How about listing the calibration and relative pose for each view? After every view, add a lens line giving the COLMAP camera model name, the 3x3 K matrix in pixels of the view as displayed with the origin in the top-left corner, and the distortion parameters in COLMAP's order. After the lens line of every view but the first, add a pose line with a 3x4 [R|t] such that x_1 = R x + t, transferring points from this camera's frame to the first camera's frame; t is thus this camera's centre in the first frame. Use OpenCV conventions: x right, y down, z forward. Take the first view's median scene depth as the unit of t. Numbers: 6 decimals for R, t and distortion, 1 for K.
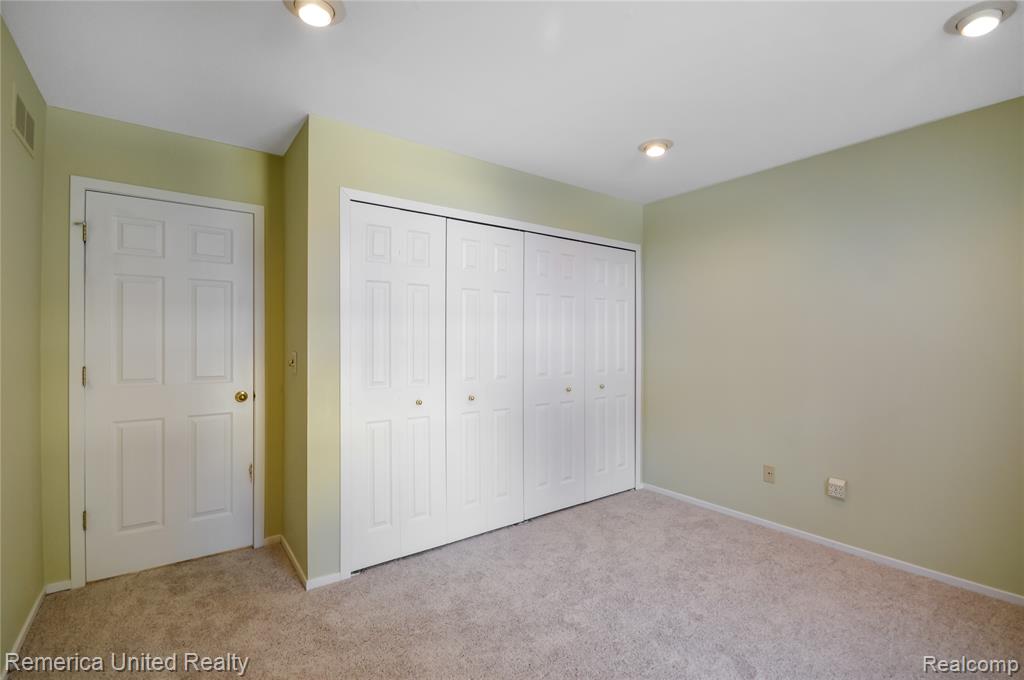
lens RADIAL K [[468.5, 0, 516.4], [0, 468.5, 343.2], [0, 0, 1]] dist [0.000127, -0.000069]
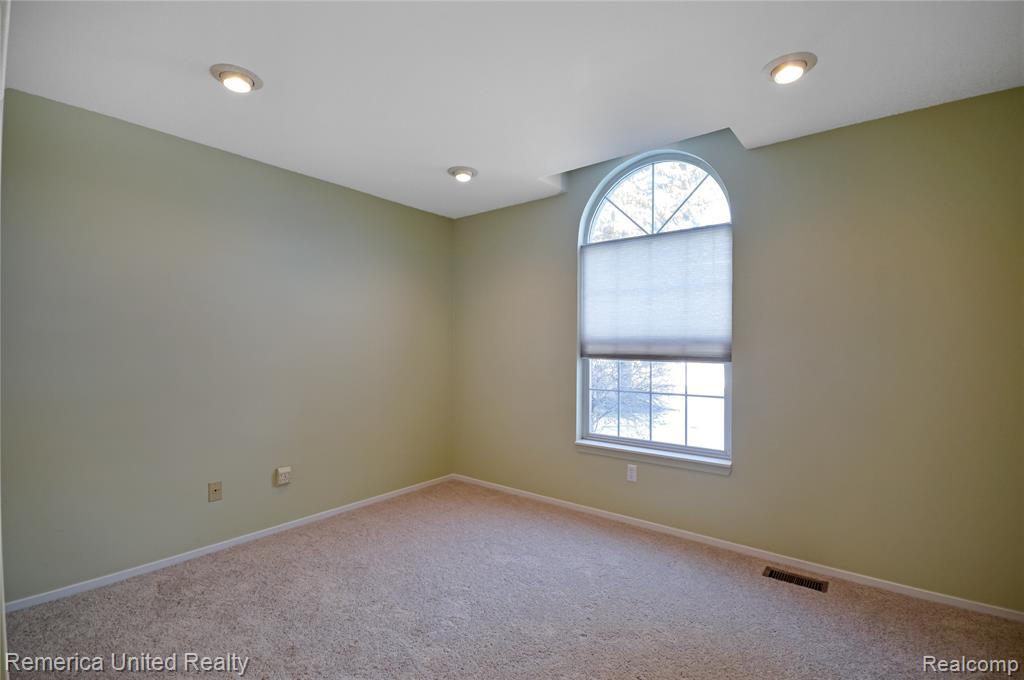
lens RADIAL K [[468.5, 0, 516.4], [0, 468.5, 343.2], [0, 0, 1]] dist [0.000127, -0.000069]
pose [[-0.261341, 0.000073, 0.965247, -0.521694], [0.003267, 0.999994, 0.000809, -0.000811], [-0.965241, 0.003365, -0.261340, 0.754640]]
